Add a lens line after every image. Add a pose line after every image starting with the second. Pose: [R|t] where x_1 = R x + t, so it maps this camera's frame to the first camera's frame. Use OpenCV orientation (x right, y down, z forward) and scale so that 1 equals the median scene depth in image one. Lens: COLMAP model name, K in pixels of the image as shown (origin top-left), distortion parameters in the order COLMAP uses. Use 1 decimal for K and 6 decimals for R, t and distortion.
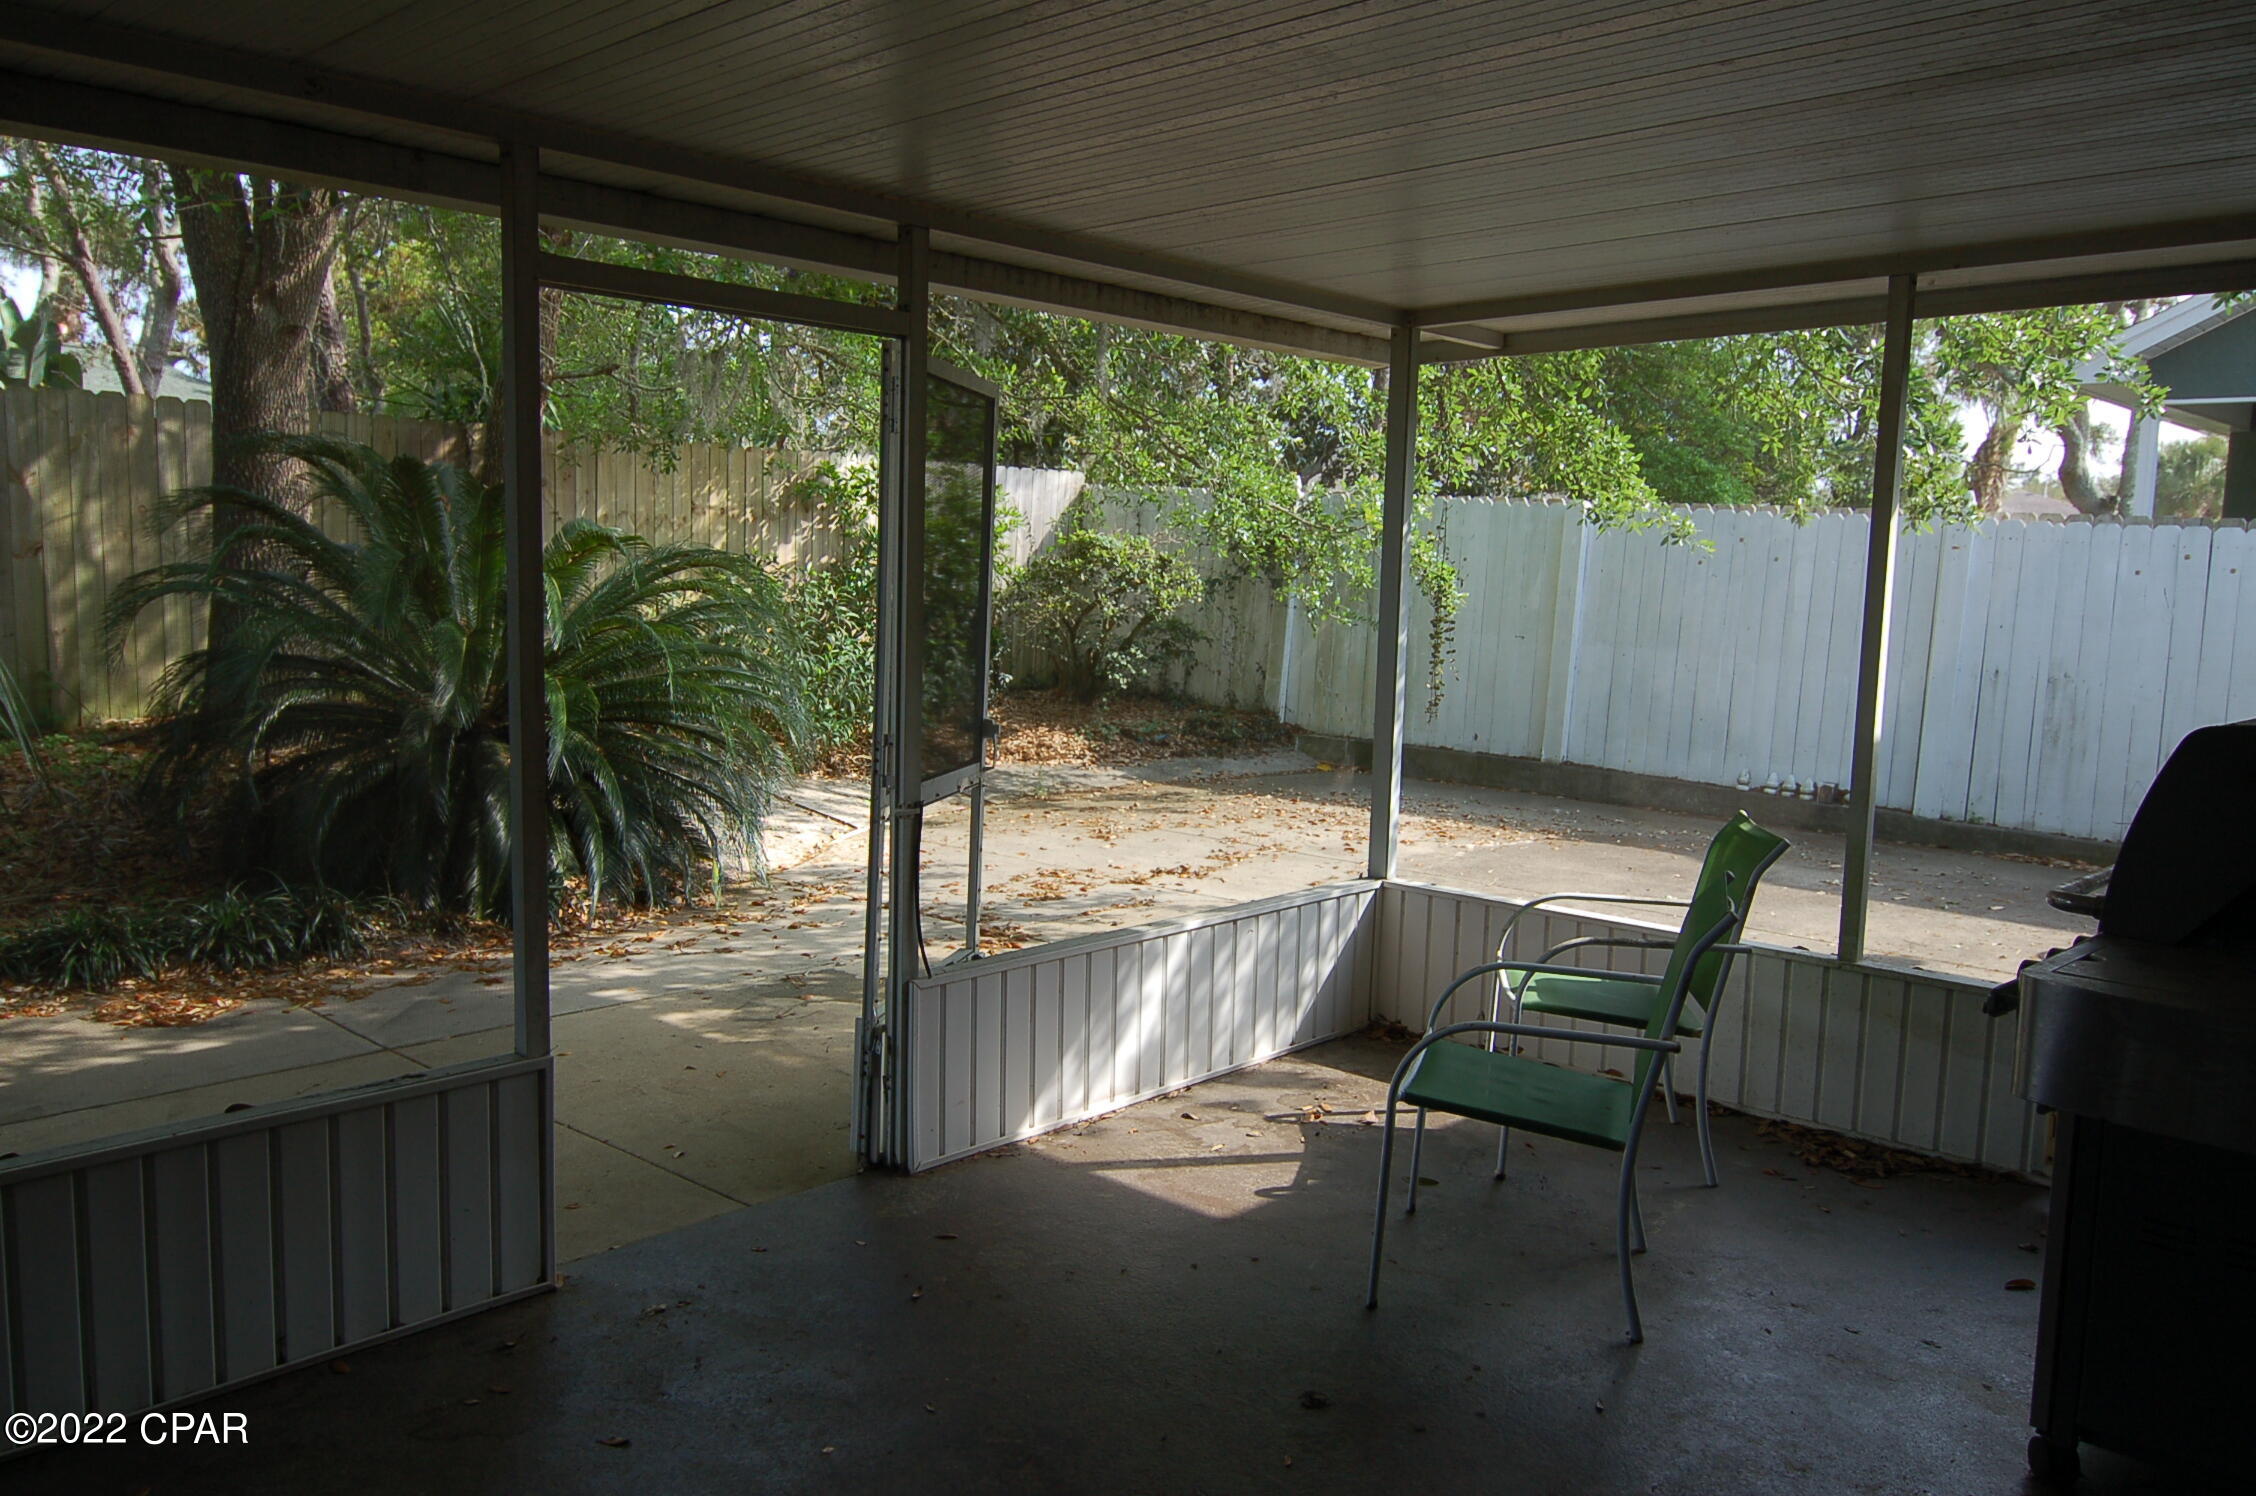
lens RADIAL K [[1679.9, 0, 1113.3], [0, 1679.9, 757.8], [0, 0, 1]] dist [-0.011195, -0.004590]
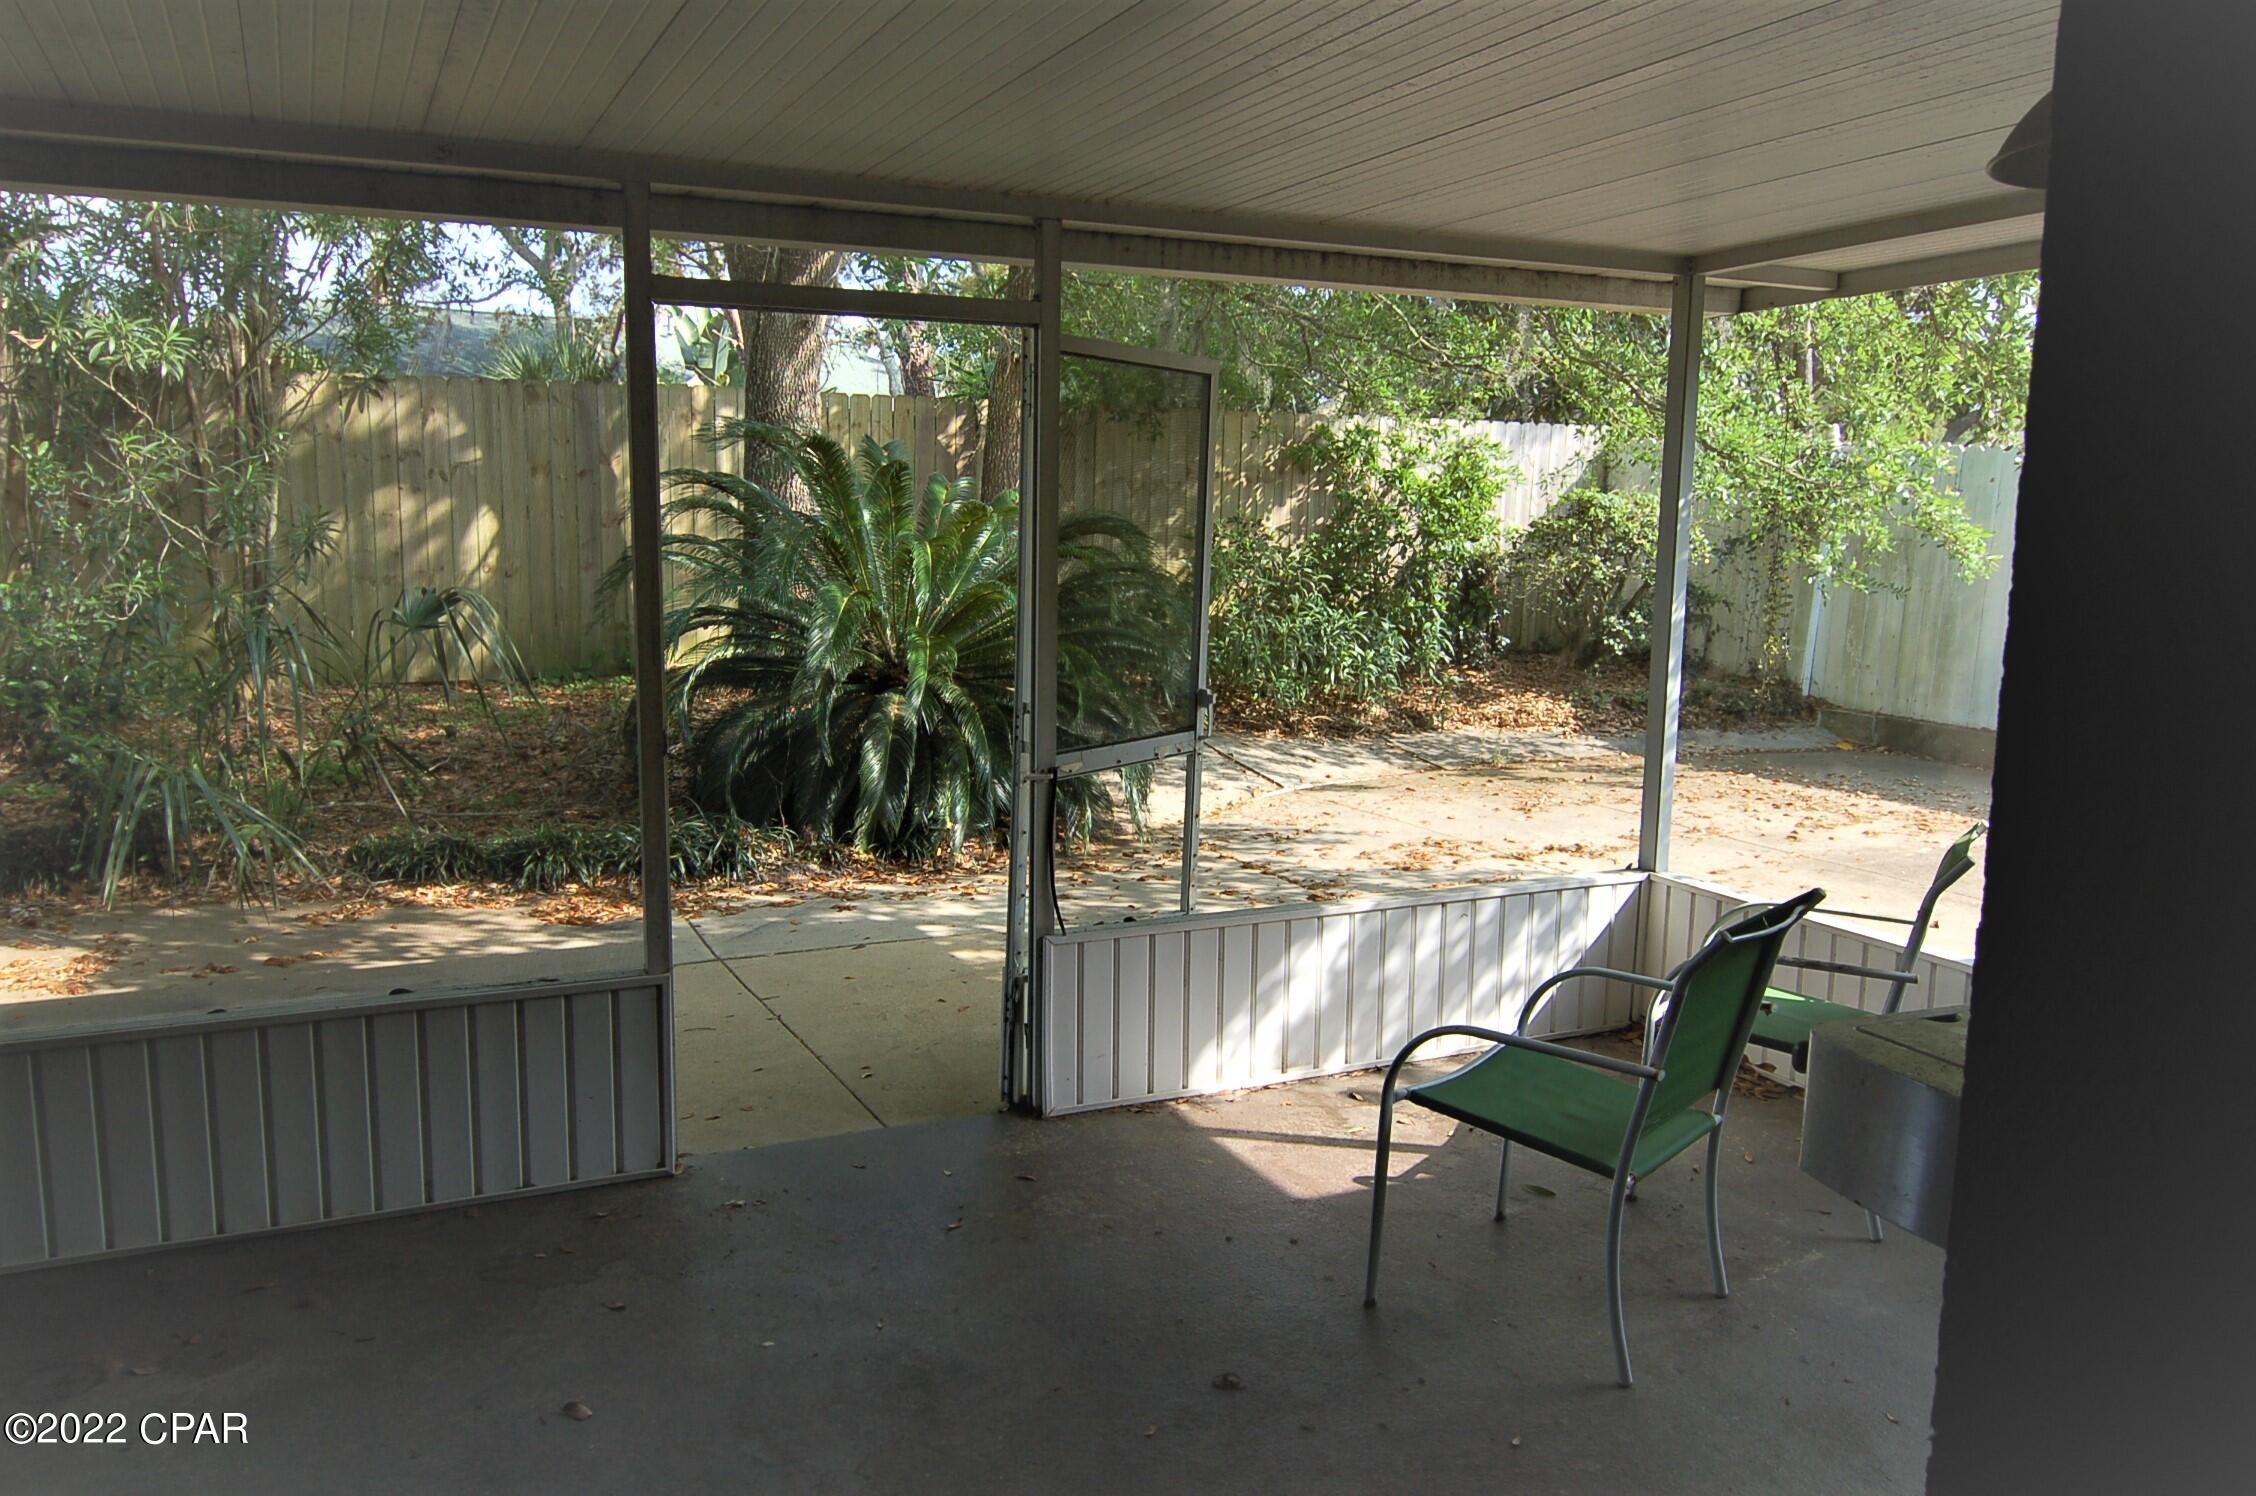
lens RADIAL K [[1679.9, 0, 1122.3], [0, 1679.9, 751.7], [0, 0, 1]] dist [-0.011195, -0.004590]
pose [[0.929694, 0.041839, -0.365949, 0.229820], [-0.033408, 0.999011, 0.029342, -0.011840], [0.366814, -0.015054, 0.930172, 0.026922]]
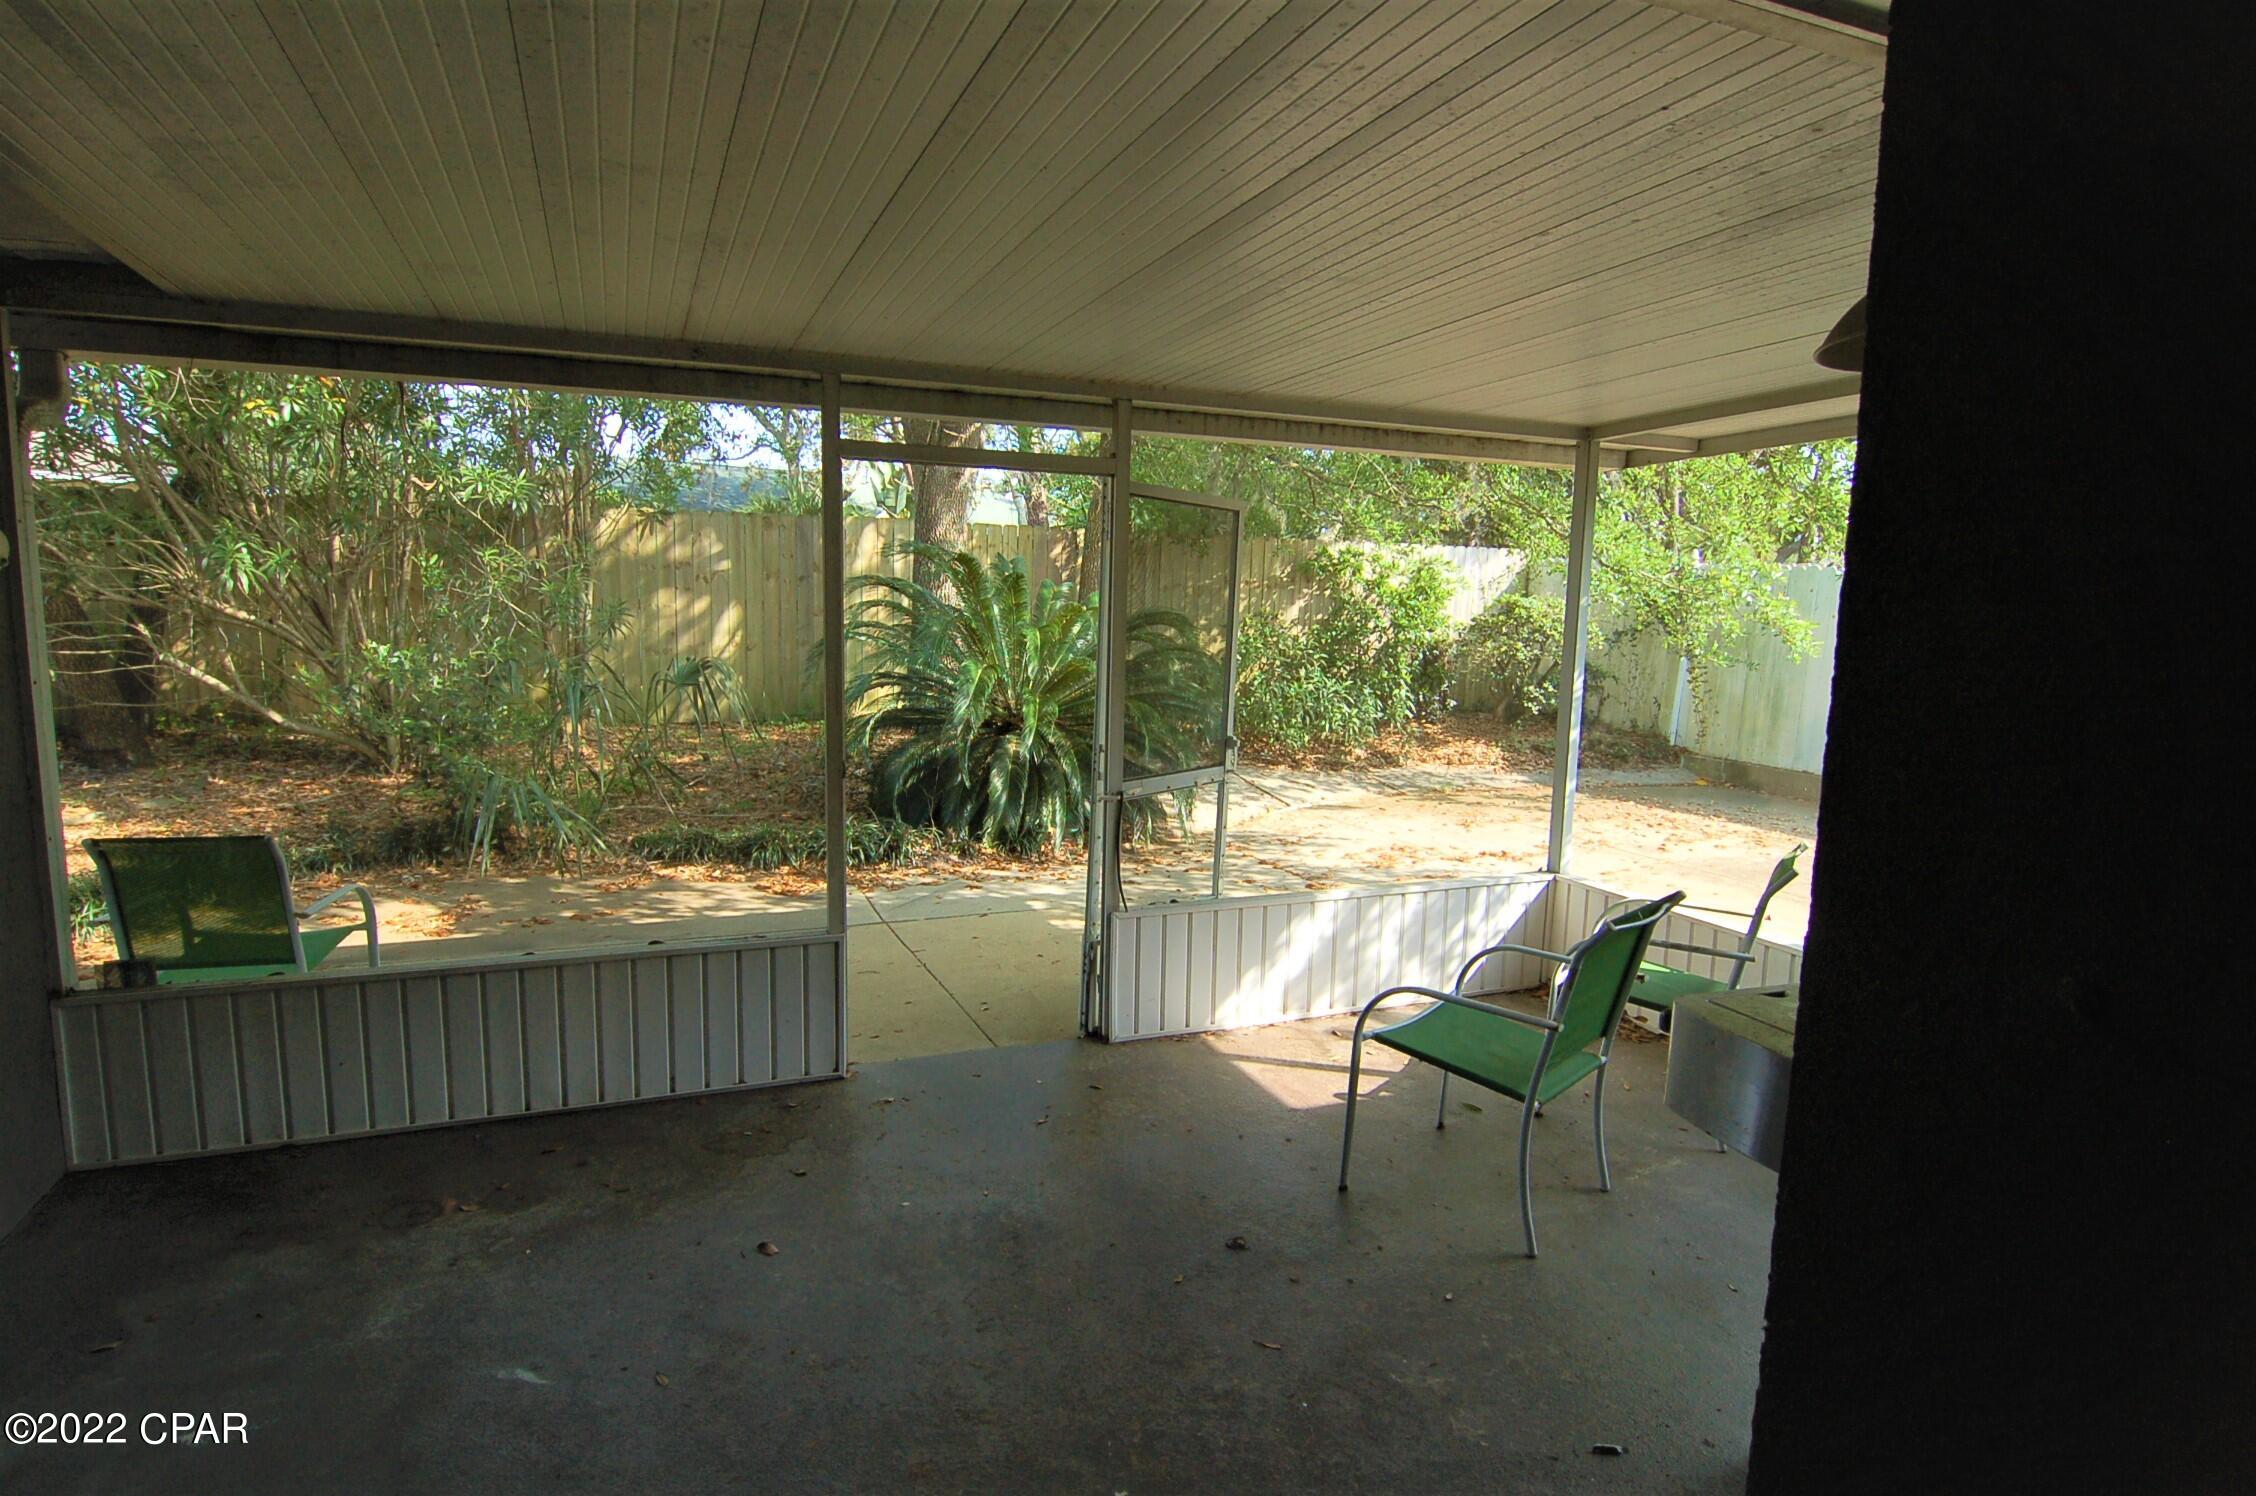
lens RADIAL K [[1186.5, 0, 1116.9], [0, 1186.5, 755.7], [0, 0, 1]] dist [-0.016489, -0.000967]
pose [[0.908556, 0.048507, -0.414937, 0.230201], [-0.047045, 0.998798, 0.013749, -0.013893], [0.415105, 0.007029, 0.909746, 0.041435]]
